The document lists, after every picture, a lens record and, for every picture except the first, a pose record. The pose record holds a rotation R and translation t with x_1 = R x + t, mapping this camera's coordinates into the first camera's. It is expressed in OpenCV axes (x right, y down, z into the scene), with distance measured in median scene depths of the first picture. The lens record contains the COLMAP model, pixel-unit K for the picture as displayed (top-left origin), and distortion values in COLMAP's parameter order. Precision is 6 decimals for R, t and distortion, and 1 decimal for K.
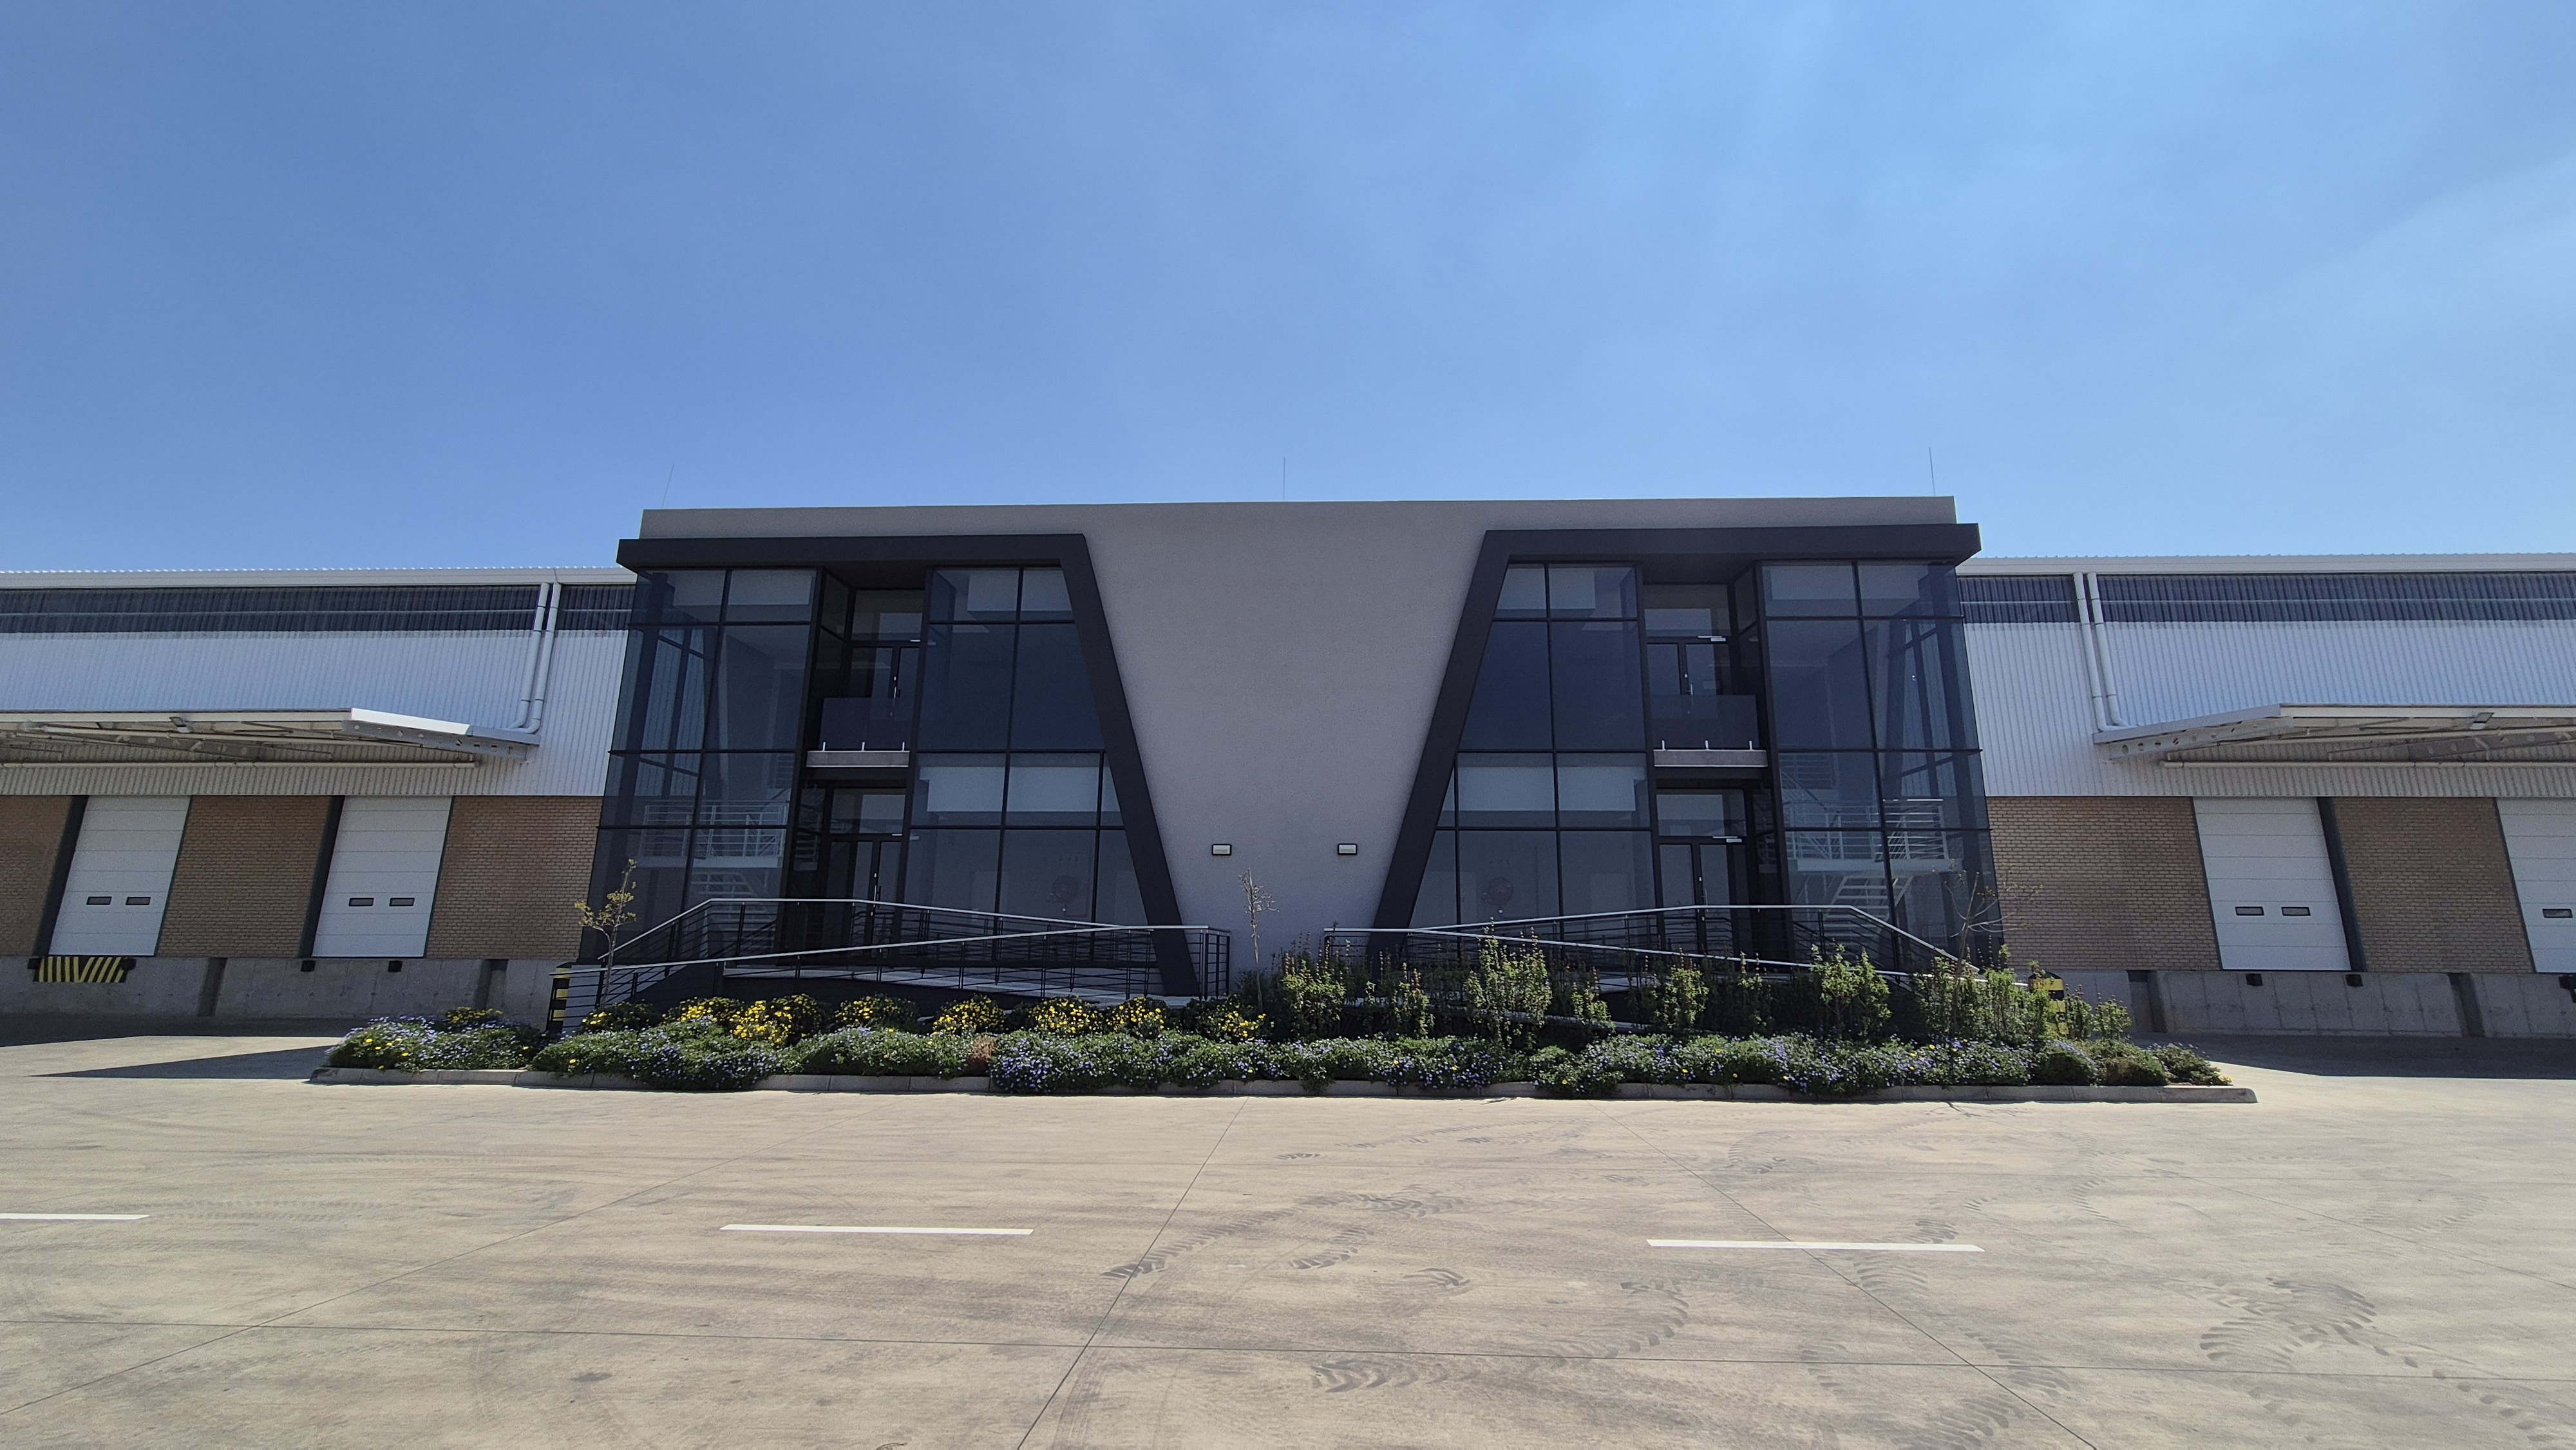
lens RADIAL K [[1068.4, 0, 1307.4], [0, 1068.4, 714.1], [0, 0, 1]] dist [-0.000475, 0.000086]
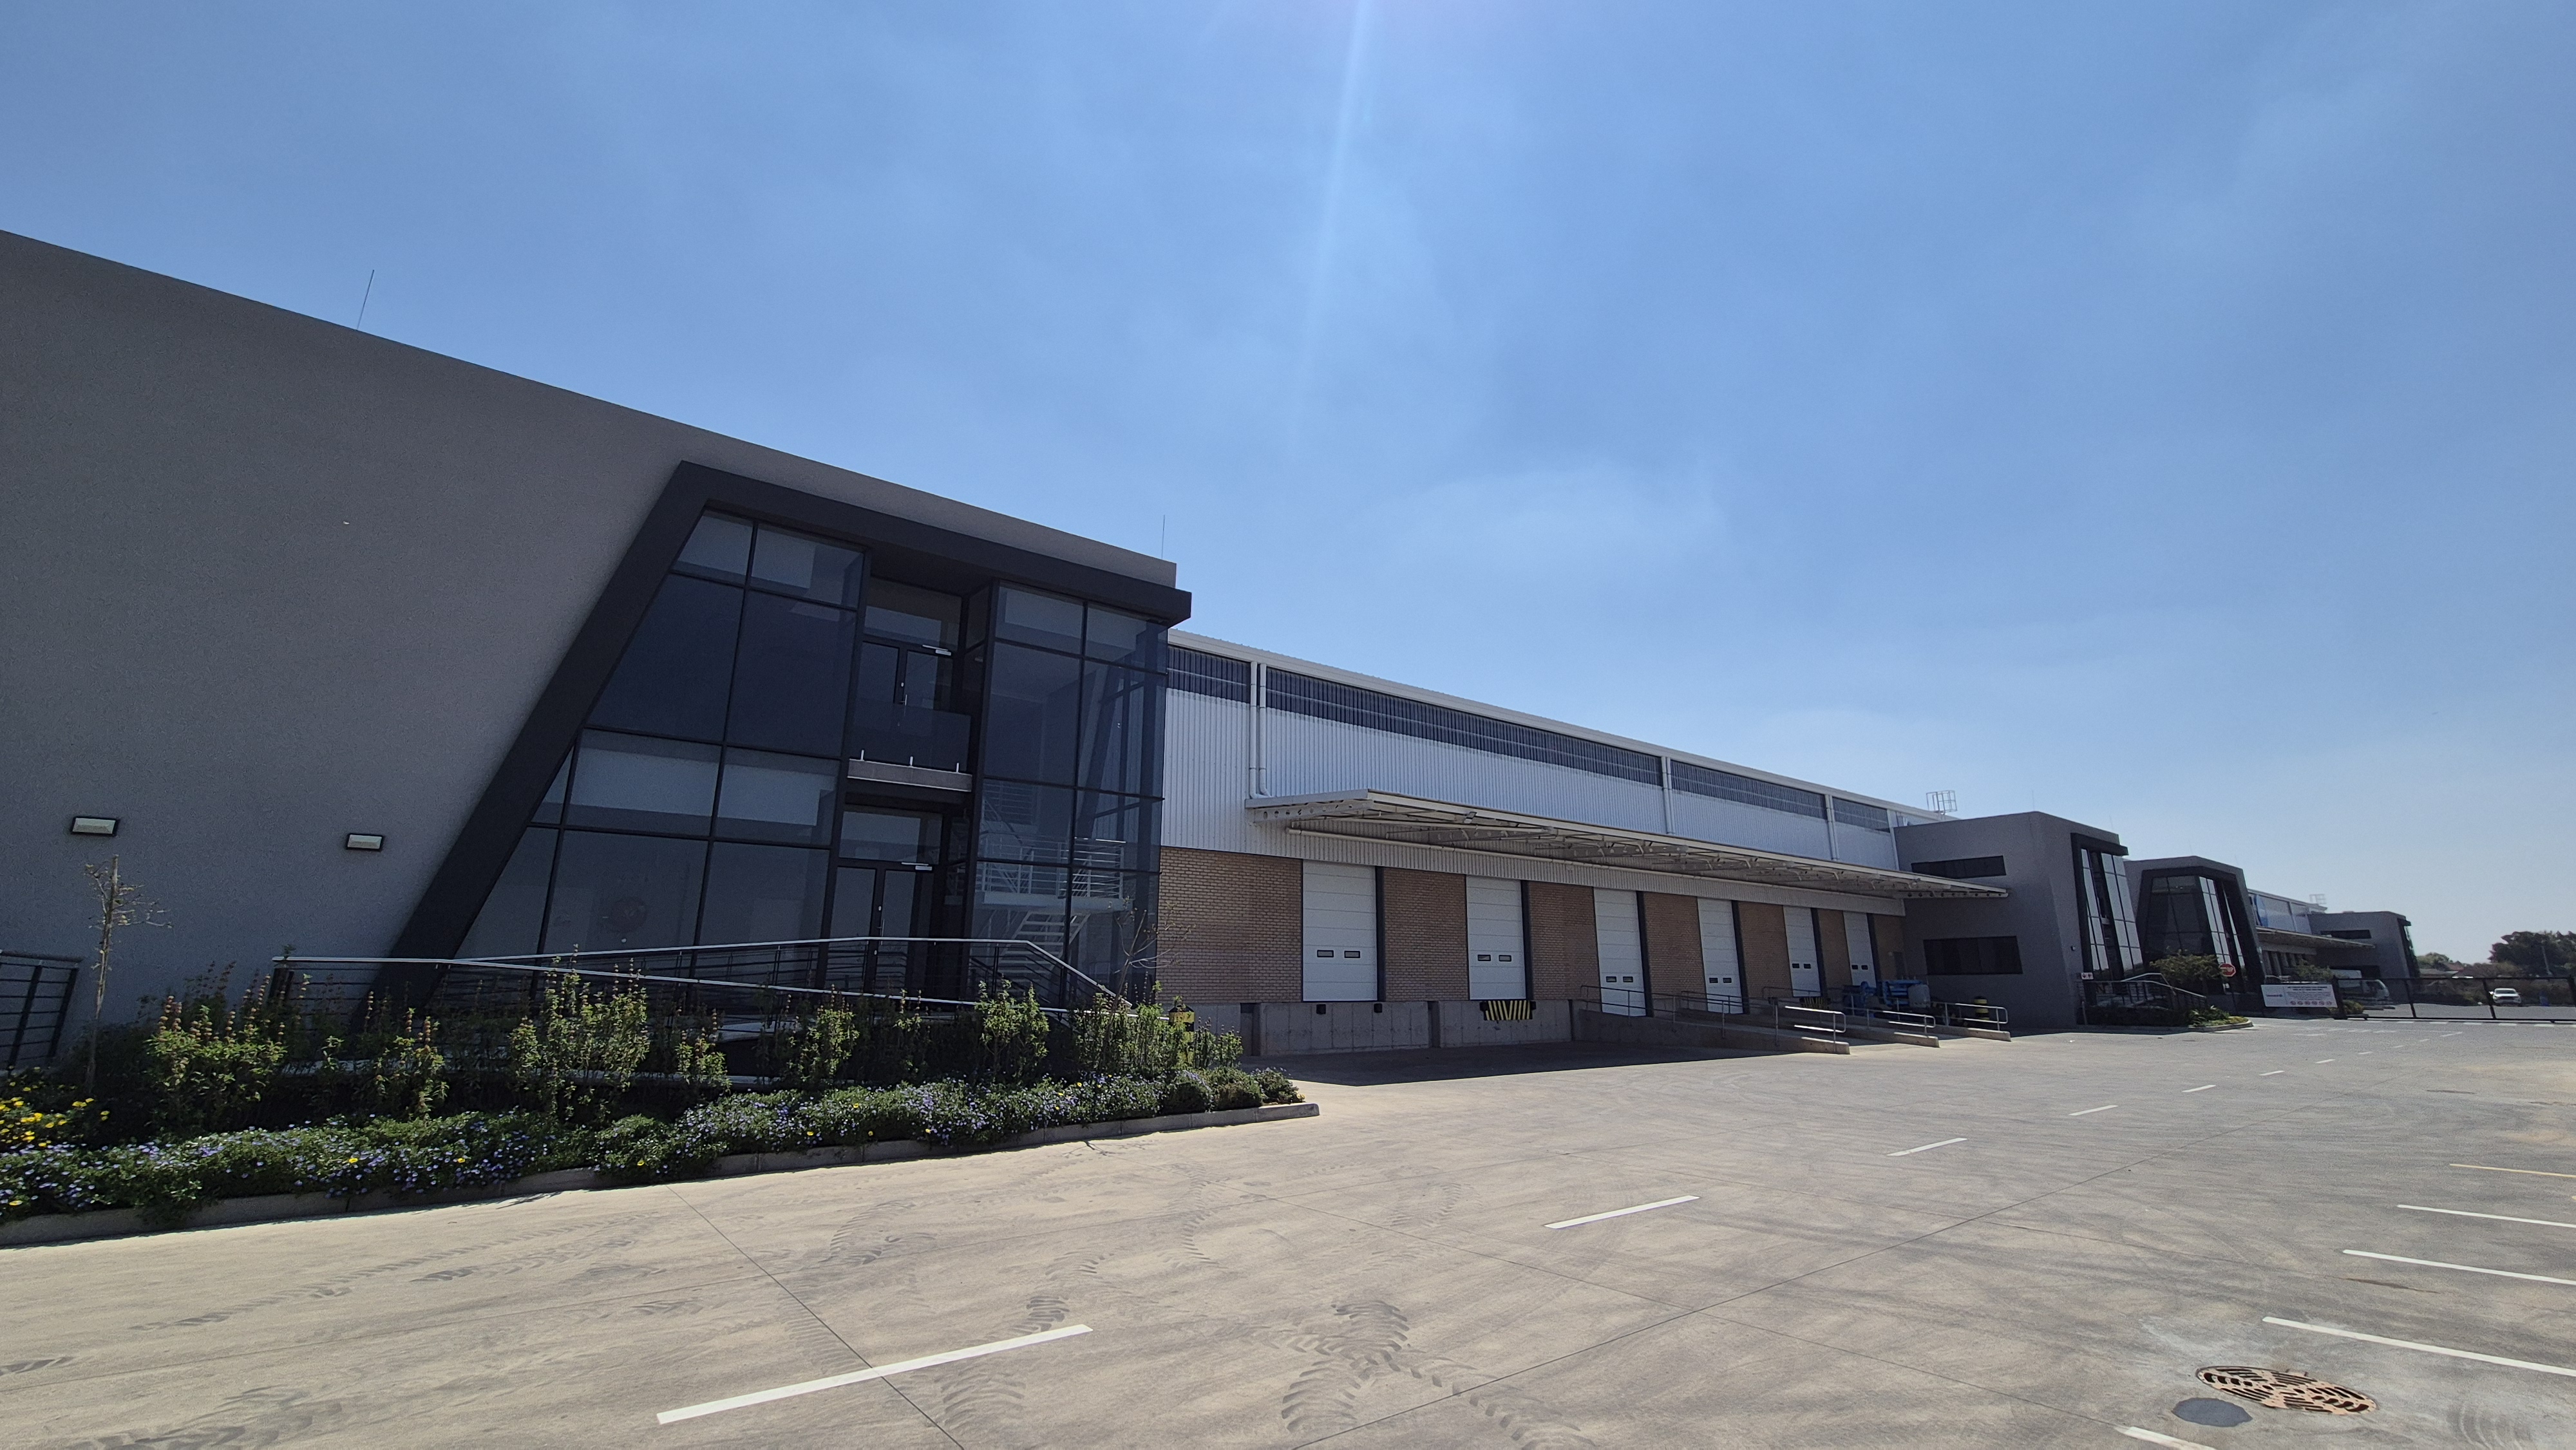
lens RADIAL K [[1068.4, 0, 1307.4], [0, 1068.4, 714.1], [0, 0, 1]] dist [-0.000475, 0.000086]
pose [[0.760125, 0.155830, 0.630814, 0.067040], [-0.134712, 0.987517, -0.081621, 0.024769], [-0.635659, -0.022936, 0.771629, 0.109801]]
